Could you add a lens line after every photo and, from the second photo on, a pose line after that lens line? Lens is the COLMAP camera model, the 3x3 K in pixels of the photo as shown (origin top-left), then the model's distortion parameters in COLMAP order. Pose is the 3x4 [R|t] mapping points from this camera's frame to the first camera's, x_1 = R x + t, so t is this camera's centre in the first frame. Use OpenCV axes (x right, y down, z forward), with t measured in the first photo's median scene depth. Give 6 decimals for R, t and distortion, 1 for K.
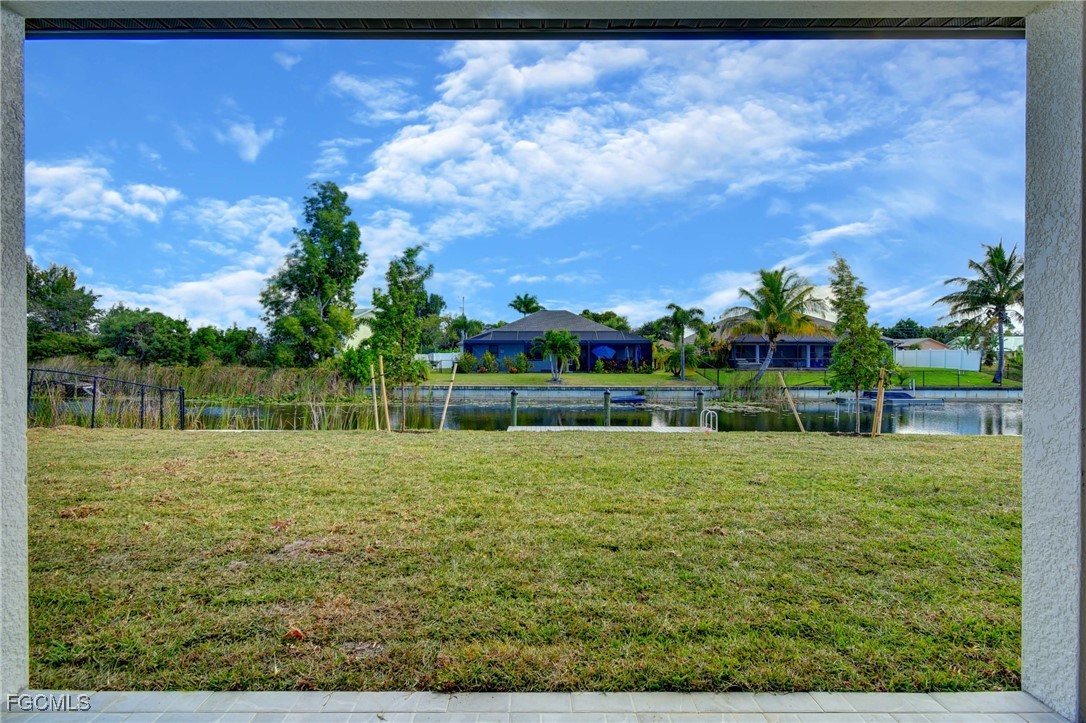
lens RADIAL K [[467.1, 0, 537.7], [0, 467.1, 361.8], [0, 0, 1]] dist [0.004066, -0.000483]
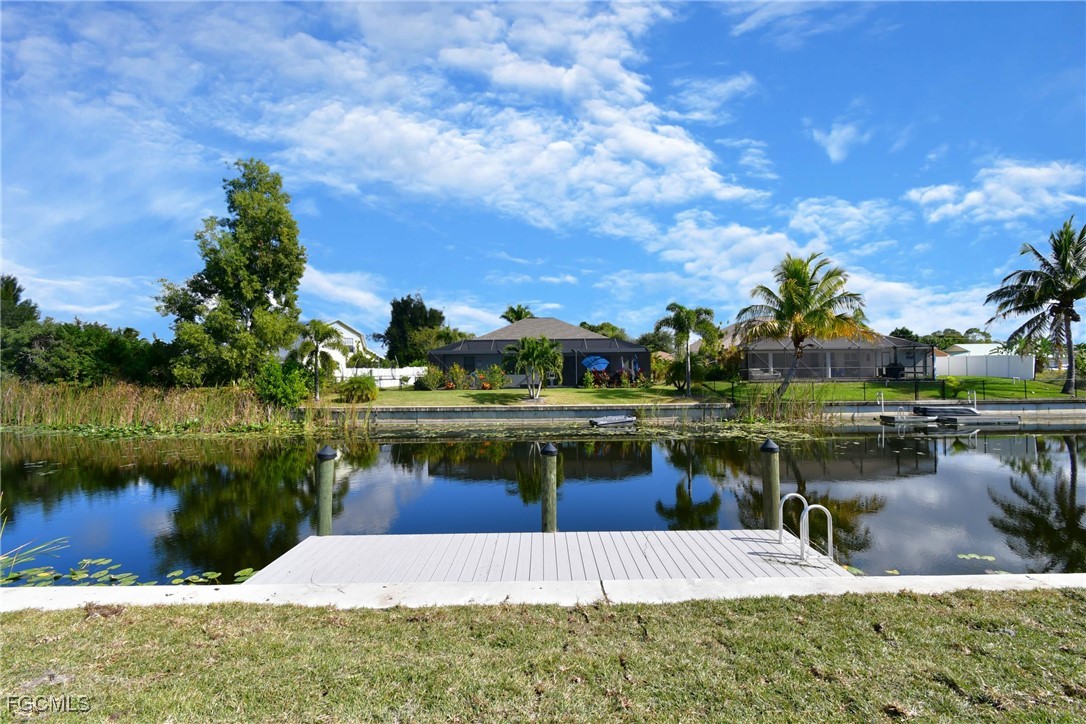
lens RADIAL K [[467.1, 0, 547.4], [0, 467.1, 360.9], [0, 0, 1]] dist [0.004066, -0.000483]
pose [[0.999643, -0.012870, 0.023411, 0.041063], [0.013557, 0.999475, -0.029437, -0.001448], [-0.023020, 0.029744, 0.999292, 0.168036]]
